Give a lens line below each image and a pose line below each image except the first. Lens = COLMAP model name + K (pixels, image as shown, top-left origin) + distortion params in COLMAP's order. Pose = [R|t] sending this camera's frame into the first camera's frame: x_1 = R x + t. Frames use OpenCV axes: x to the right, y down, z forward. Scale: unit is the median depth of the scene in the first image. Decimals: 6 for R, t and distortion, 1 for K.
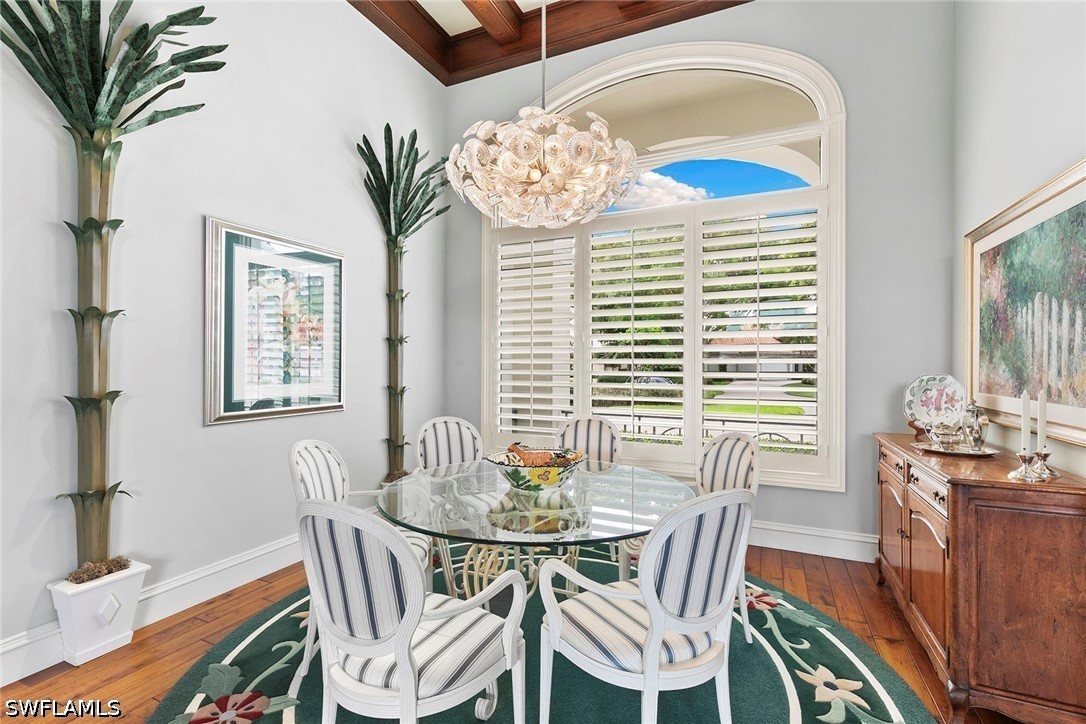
lens RADIAL K [[486.8, 0, 537.9], [0, 486.8, 366.6], [0, 0, 1]] dist [0.009300, -0.001493]
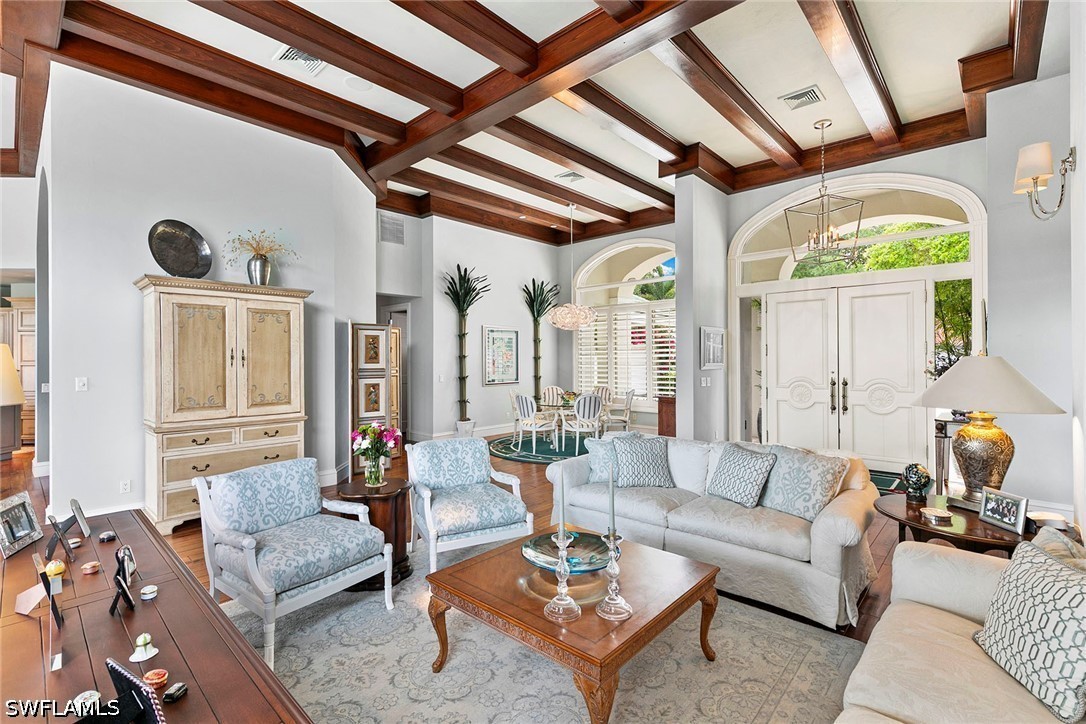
lens RADIAL K [[486.8, 0, 539.8], [0, 486.8, 360.7], [0, 0, 1]] dist [0.009300, -0.001493]
pose [[0.952495, -0.008474, -0.304435, 0.544024], [0.008536, 0.999963, -0.001129, -0.039840], [0.304434, -0.001524, 0.952532, -1.561920]]
